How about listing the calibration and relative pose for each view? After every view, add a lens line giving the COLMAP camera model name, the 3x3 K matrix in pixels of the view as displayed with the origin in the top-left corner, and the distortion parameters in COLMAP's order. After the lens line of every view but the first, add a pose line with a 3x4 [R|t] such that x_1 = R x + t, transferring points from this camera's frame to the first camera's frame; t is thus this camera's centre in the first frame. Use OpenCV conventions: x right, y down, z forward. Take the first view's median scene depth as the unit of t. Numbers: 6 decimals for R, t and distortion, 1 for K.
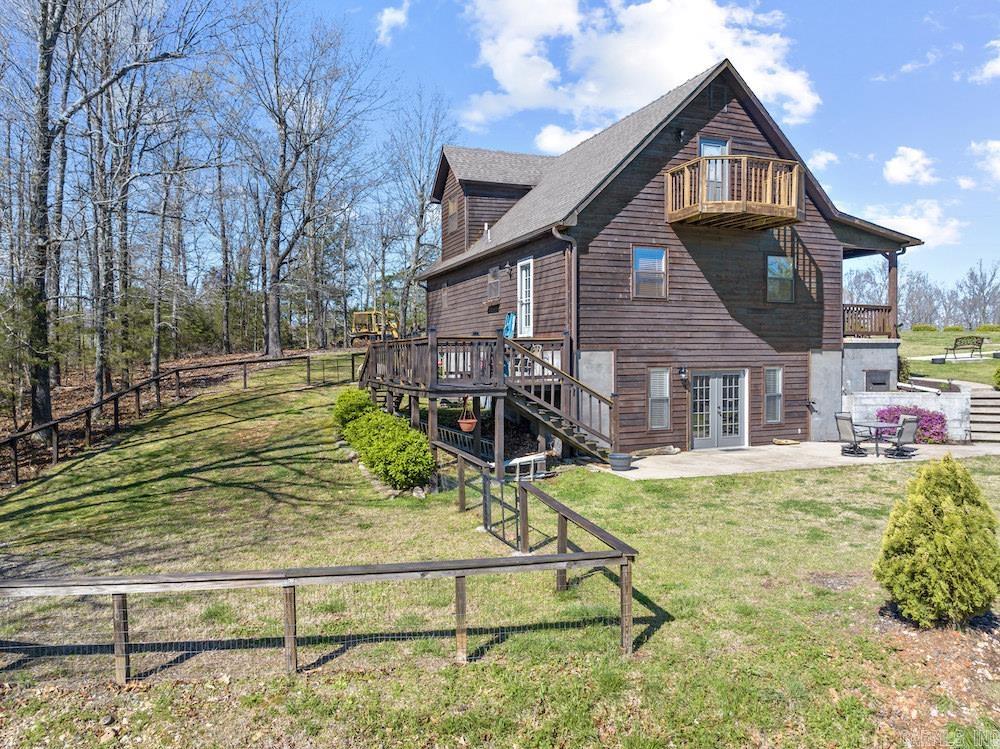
lens RADIAL K [[700.8, 0, 500.0], [0, 700.8, 374.5], [0, 0, 1]] dist [-0.000972, -0.102142]
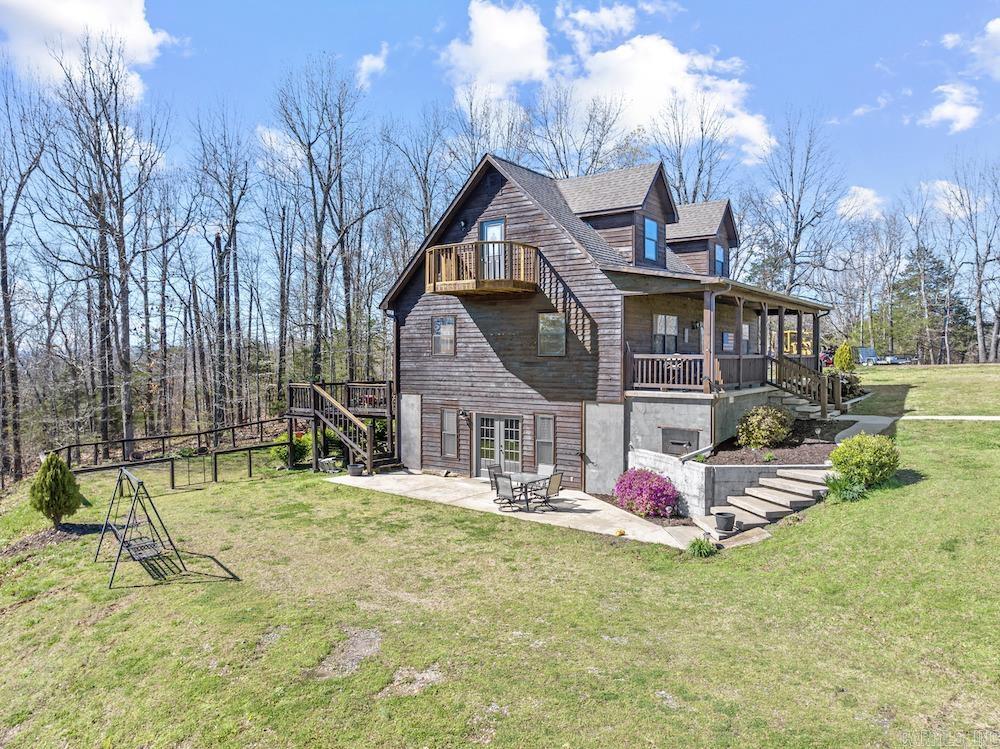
lens RADIAL K [[700.8, 0, 500.0], [0, 700.8, 374.5], [0, 0, 1]] dist [-0.000972, -0.102142]
pose [[0.544975, 0.027898, -0.837988, 1.246105], [-0.027659, 0.999501, 0.015287, -0.087885], [0.837996, 0.014847, 0.545475, 0.344381]]
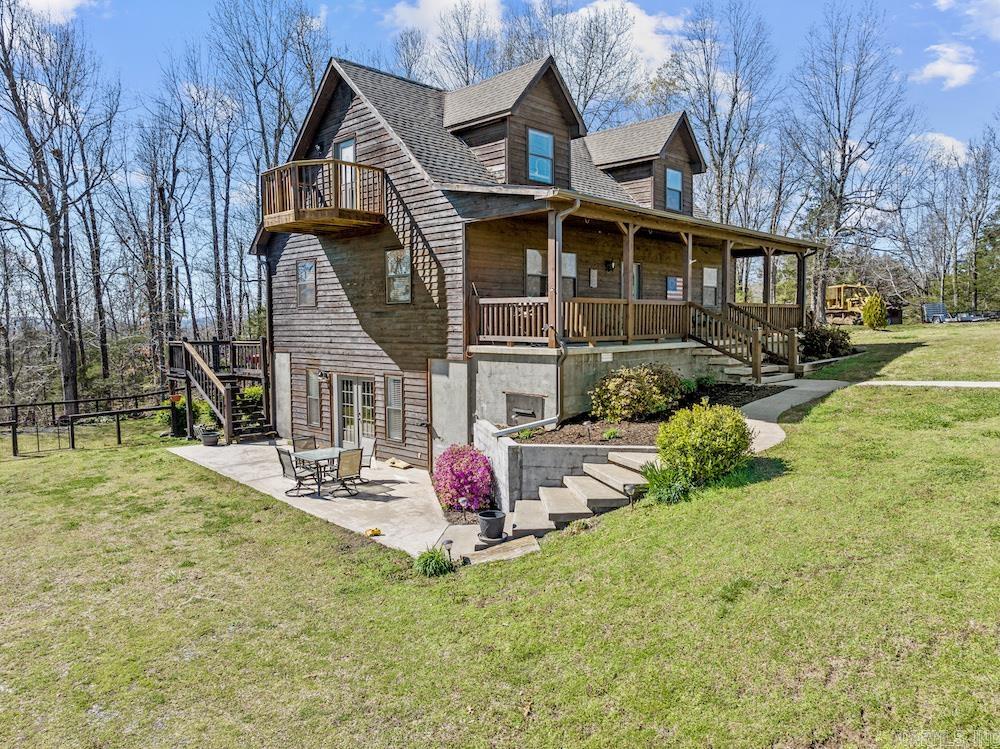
lens RADIAL K [[701.0, 0, 500.0], [0, 701.0, 374.5], [0, 0, 1]] dist [-0.037679, -0.000945]
pose [[0.419632, 0.070289, -0.904969, 1.231223], [-0.022882, 0.997500, 0.066865, -0.075393], [0.907406, -0.007352, 0.420191, 0.740994]]
